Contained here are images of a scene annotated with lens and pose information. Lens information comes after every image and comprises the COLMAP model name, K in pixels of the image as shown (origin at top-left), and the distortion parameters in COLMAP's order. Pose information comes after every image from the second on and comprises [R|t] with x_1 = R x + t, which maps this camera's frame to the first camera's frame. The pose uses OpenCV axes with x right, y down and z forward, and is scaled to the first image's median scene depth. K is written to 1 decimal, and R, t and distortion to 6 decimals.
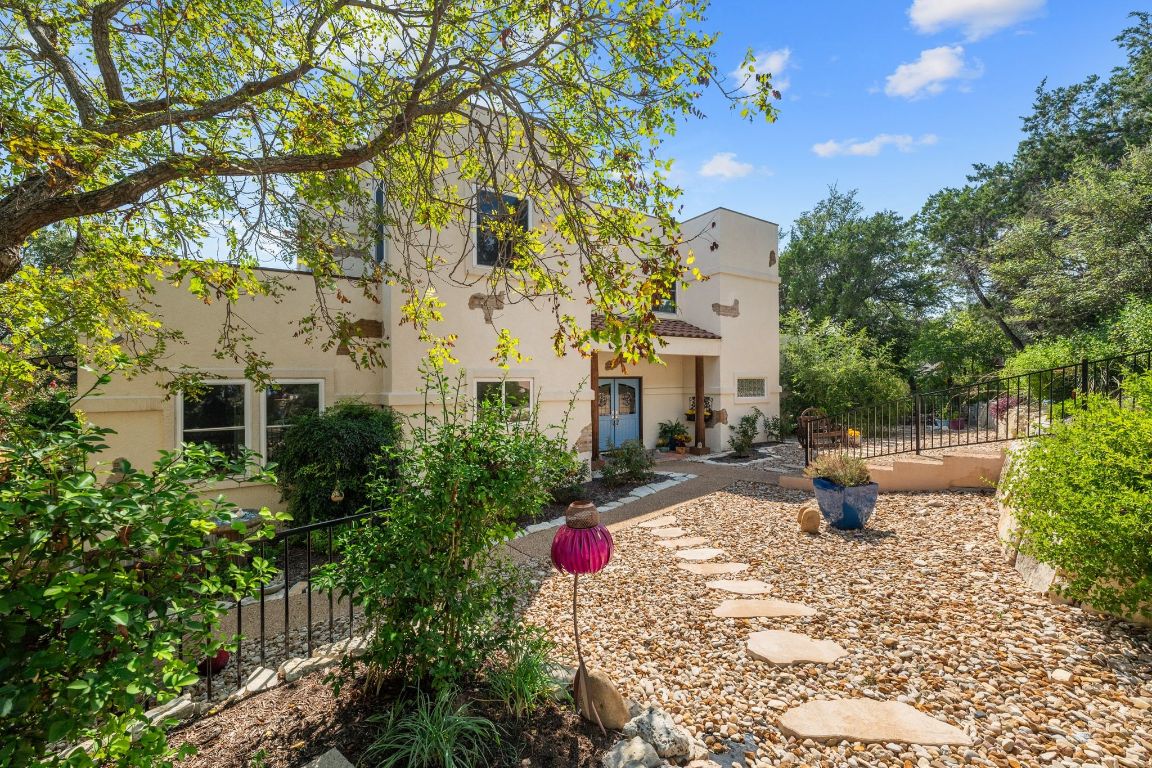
lens RADIAL K [[462.2, 0, 574.8], [0, 462.2, 386.4], [0, 0, 1]] dist [-0.001184, 0.000507]
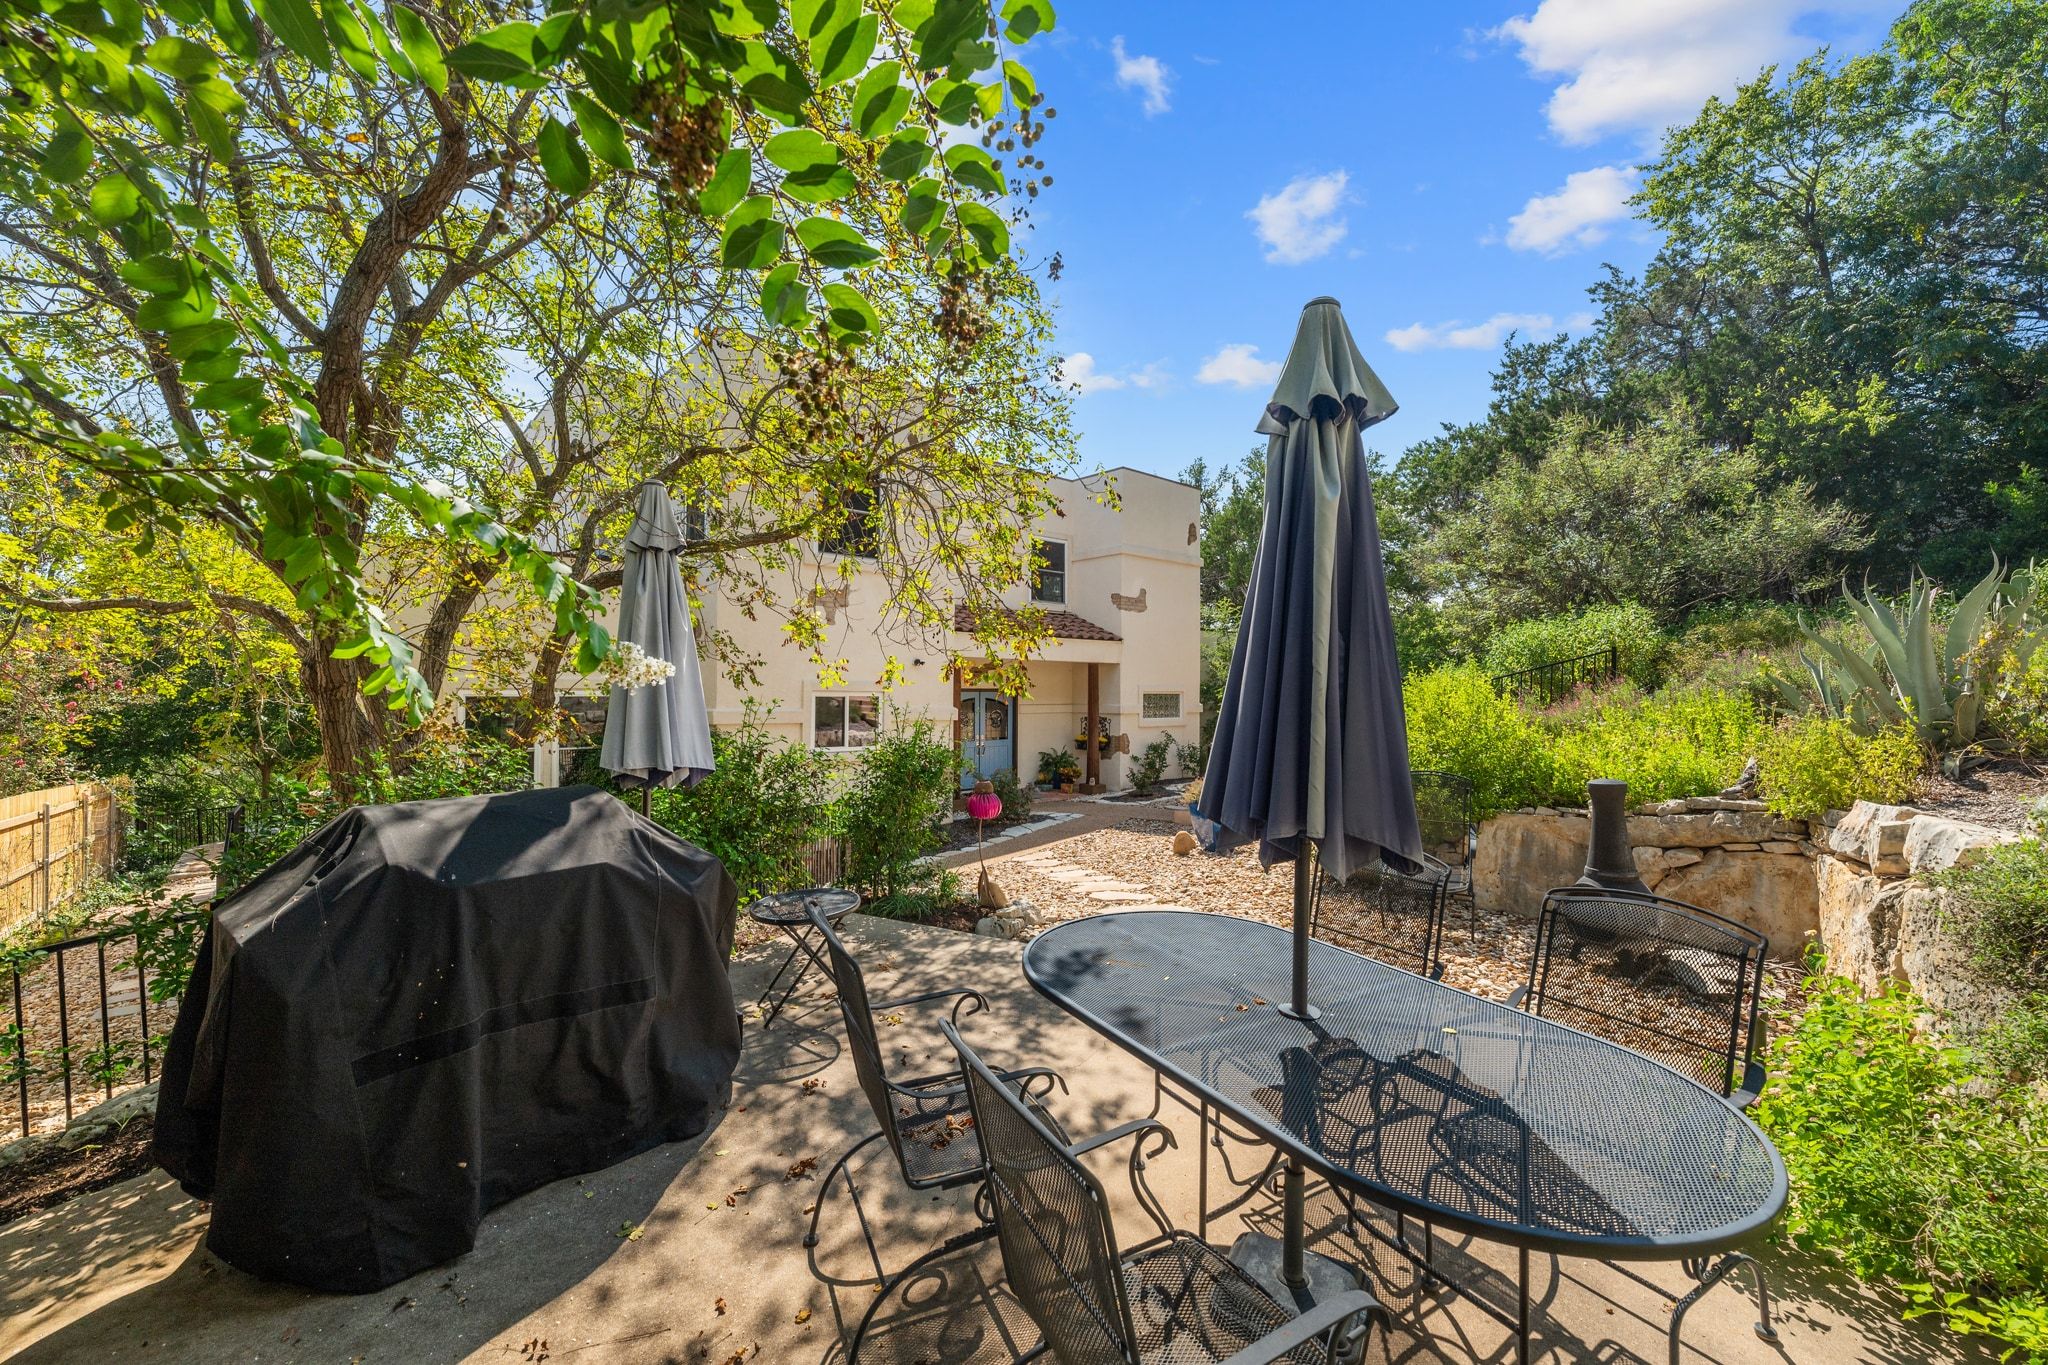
lens RADIAL K [[821.6, 0, 1022.9], [0, 821.6, 689.6], [0, 0, 1]] dist [-0.001184, 0.000507]
pose [[0.988474, 0.016405, 0.150496, -0.044604], [-0.015278, 0.999846, -0.008643, -0.009060], [-0.150615, 0.006244, 0.988573, -0.302609]]
